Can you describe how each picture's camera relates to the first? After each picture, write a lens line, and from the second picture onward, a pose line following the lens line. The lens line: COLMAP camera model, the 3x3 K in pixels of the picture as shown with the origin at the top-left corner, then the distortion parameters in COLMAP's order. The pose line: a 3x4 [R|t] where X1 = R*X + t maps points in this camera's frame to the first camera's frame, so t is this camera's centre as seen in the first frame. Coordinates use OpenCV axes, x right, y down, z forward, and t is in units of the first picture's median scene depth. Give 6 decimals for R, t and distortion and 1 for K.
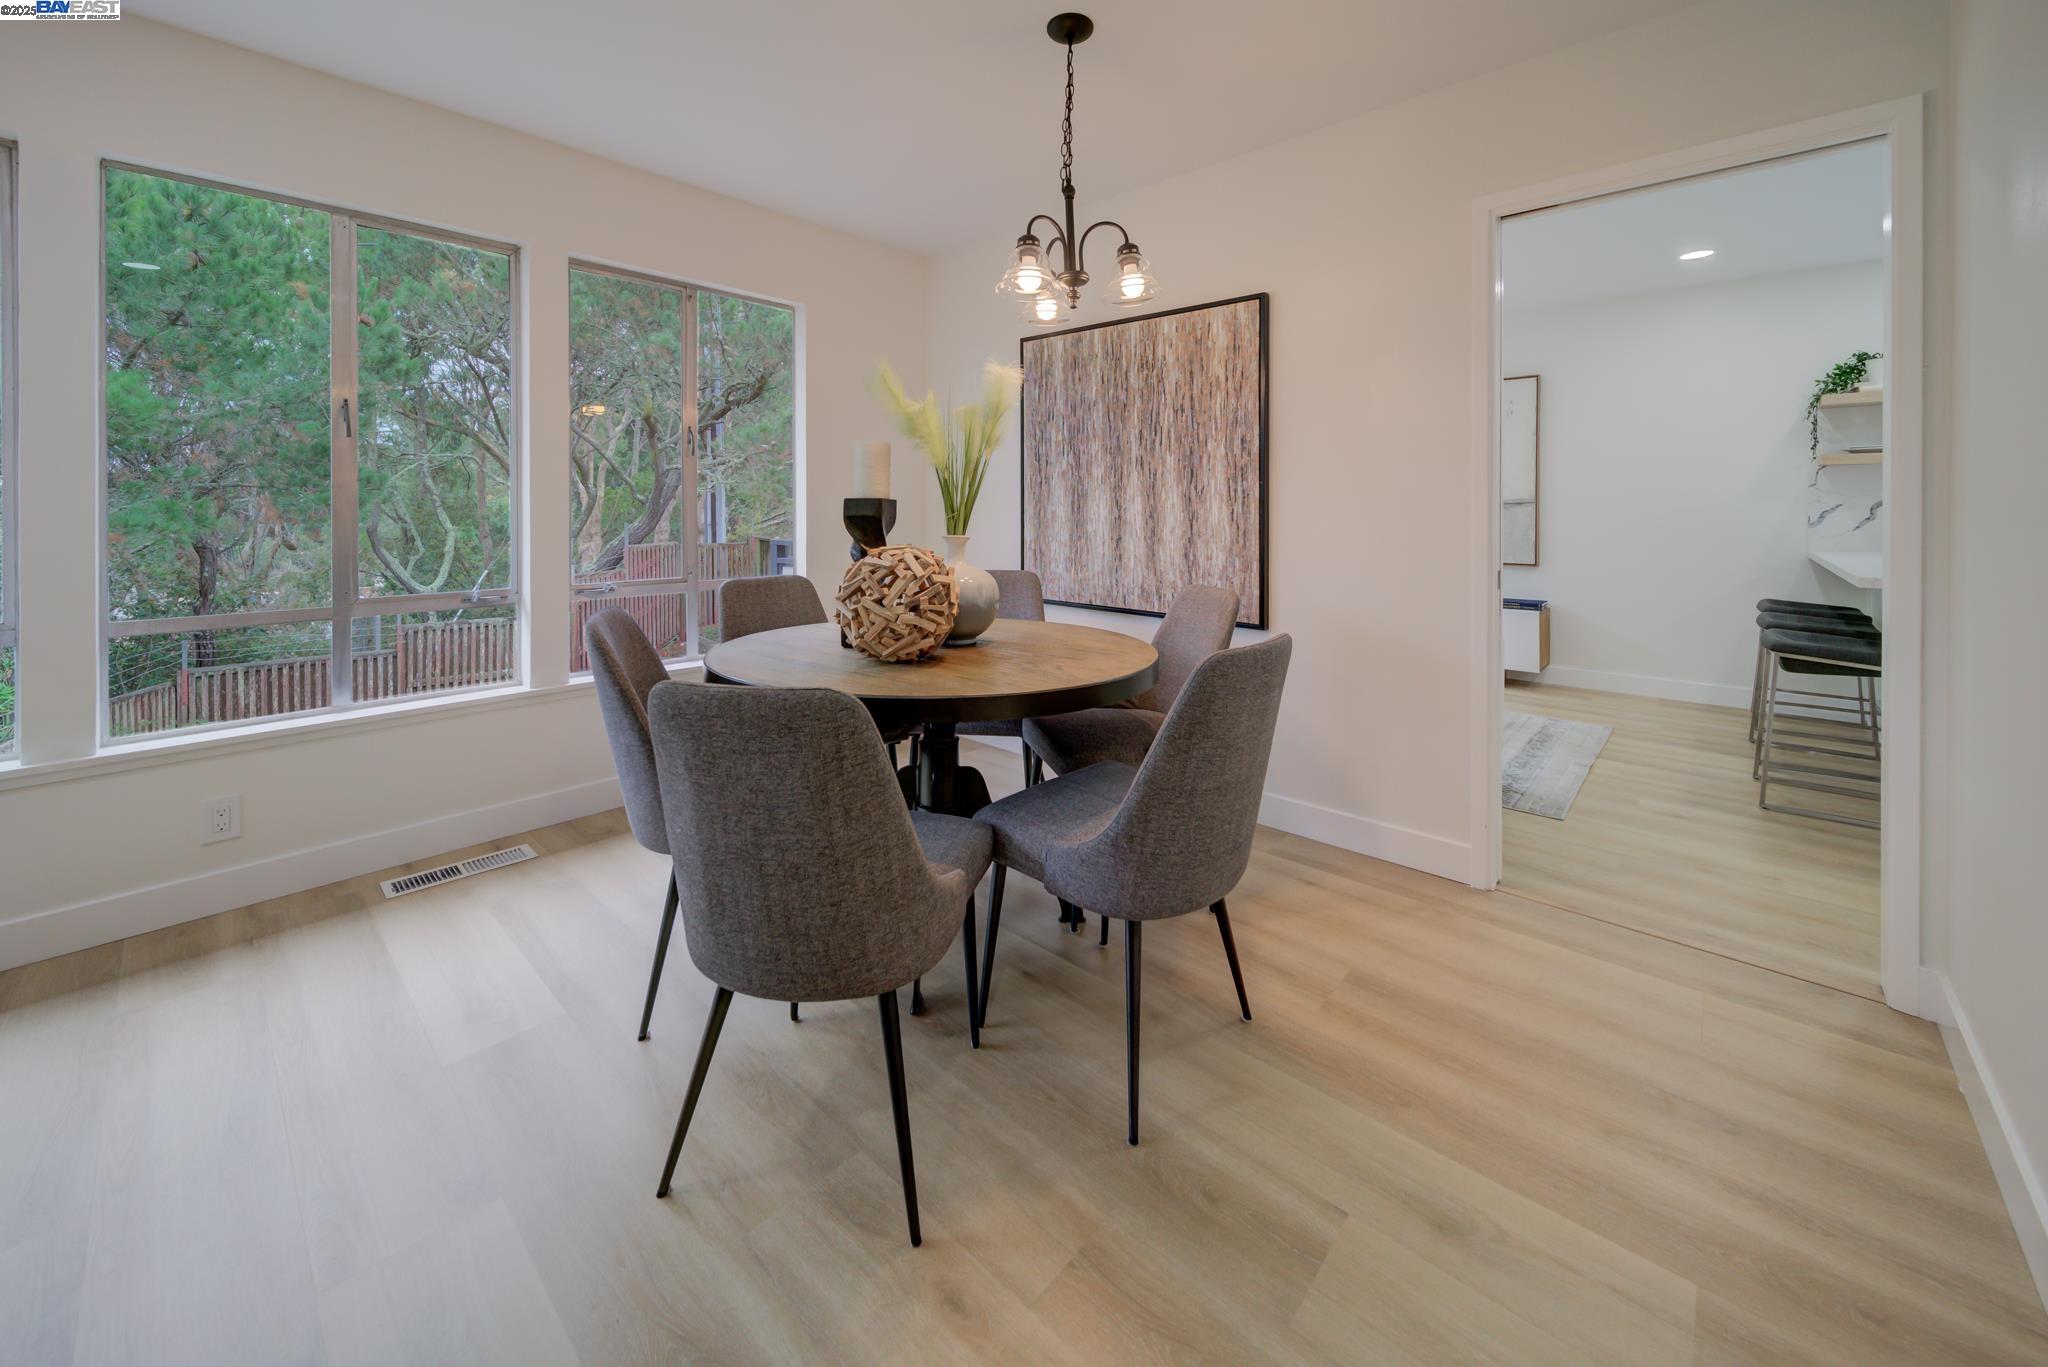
lens RADIAL K [[771.2, 0, 1021.8], [0, 771.2, 509.4], [0, 0, 1]] dist [-0.002064, -0.000277]
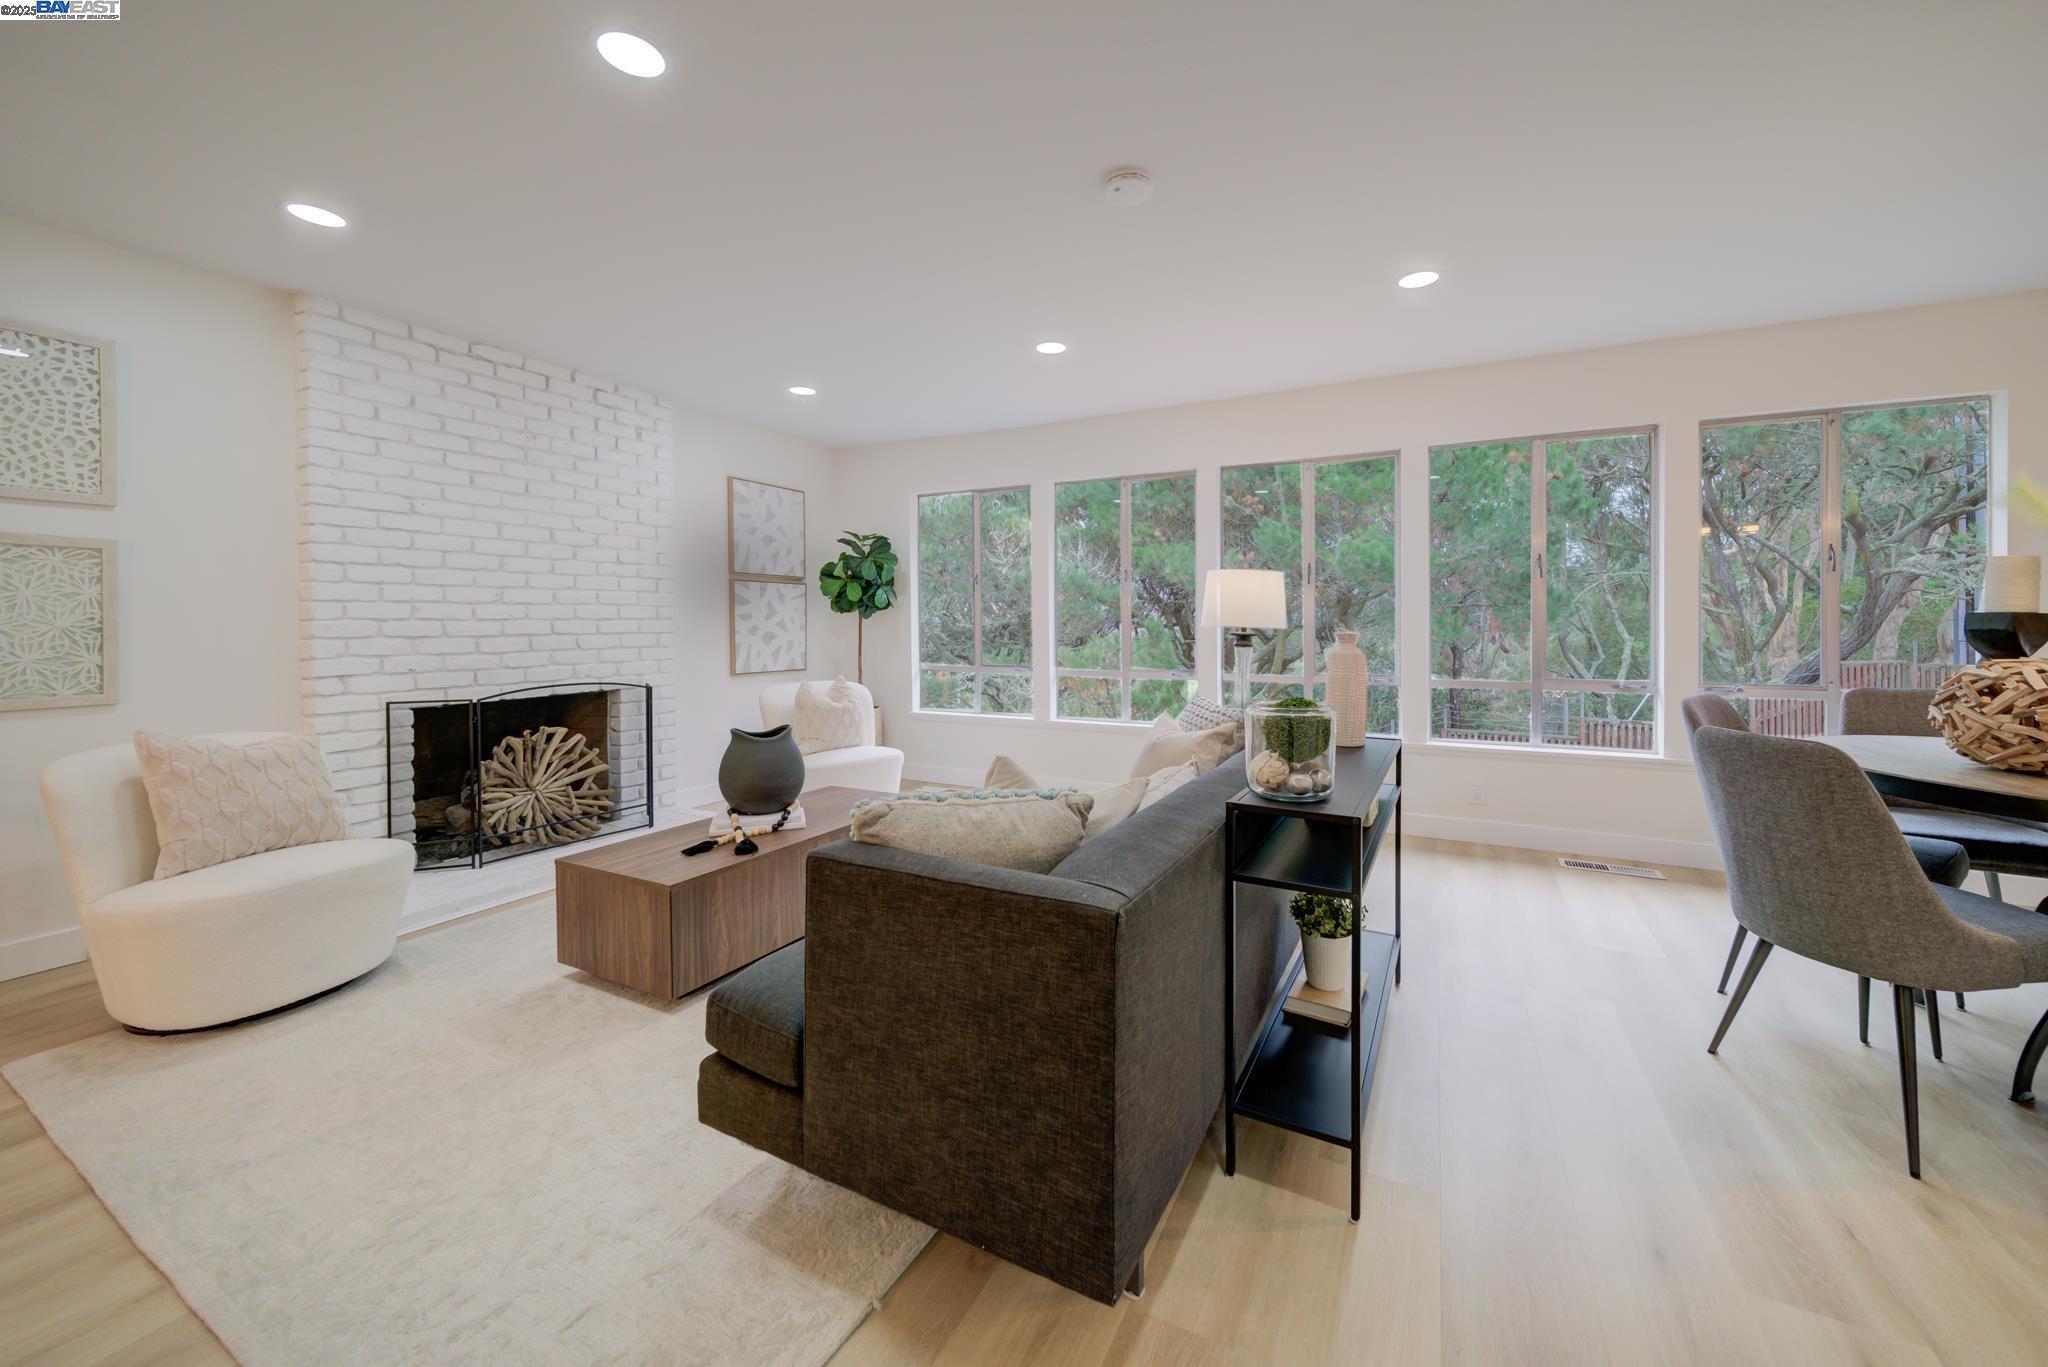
lens RADIAL K [[765.3, 0, 1035.4], [0, 765.3, 628.6], [0, 0, 1]] dist [-0.001885, -0.000730]
pose [[0.258790, 0.007799, -0.965902, 0.358834], [0.002318, 0.999960, 0.008695, -0.004055], [0.965931, -0.004489, 0.258761, -0.393955]]
